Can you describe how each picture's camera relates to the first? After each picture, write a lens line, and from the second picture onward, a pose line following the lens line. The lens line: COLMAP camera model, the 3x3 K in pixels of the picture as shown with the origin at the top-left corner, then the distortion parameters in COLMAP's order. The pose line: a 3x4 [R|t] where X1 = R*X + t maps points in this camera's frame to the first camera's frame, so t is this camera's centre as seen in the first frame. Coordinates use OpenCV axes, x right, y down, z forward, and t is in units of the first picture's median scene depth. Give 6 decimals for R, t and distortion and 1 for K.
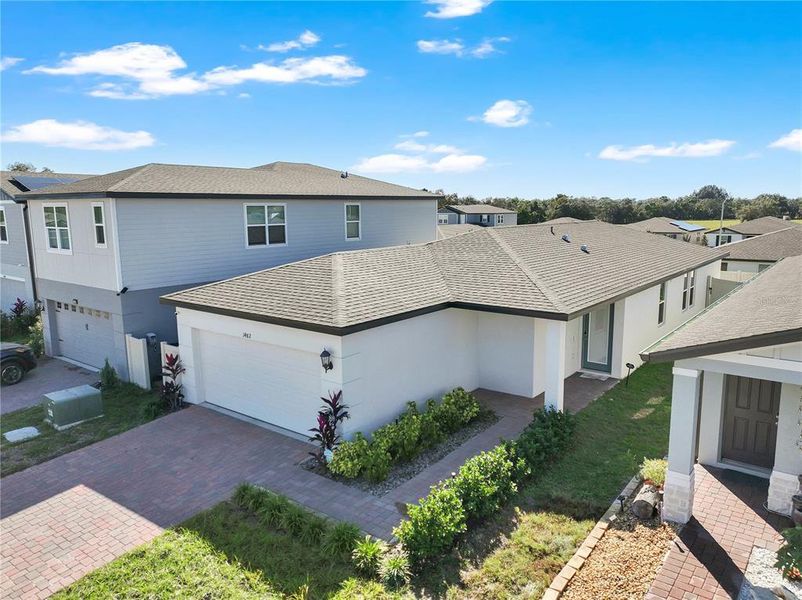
lens RADIAL K [[588.3, 0, 400.1], [0, 588.3, 299.6], [0, 0, 1]] dist [-0.007182, -0.000848]
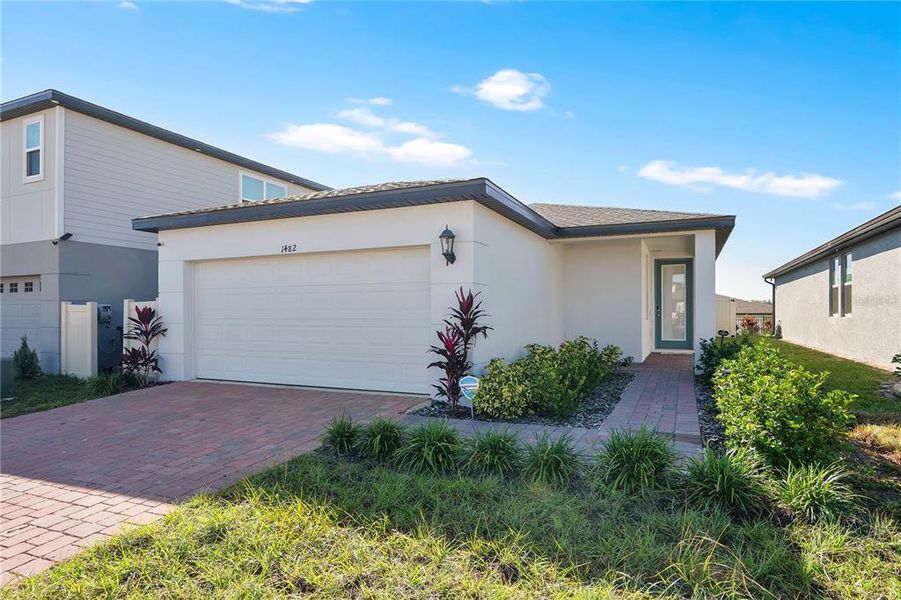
lens RADIAL K [[512.0, 0, 466.2], [0, 512.0, 317.0], [0, 0, 1]] dist [-0.003669, -0.001555]
pose [[0.965935, 0.019820, 0.258026, -0.187109], [0.019255, 0.988795, -0.148035, 0.196578], [-0.258069, 0.147961, 0.954729, 0.355605]]
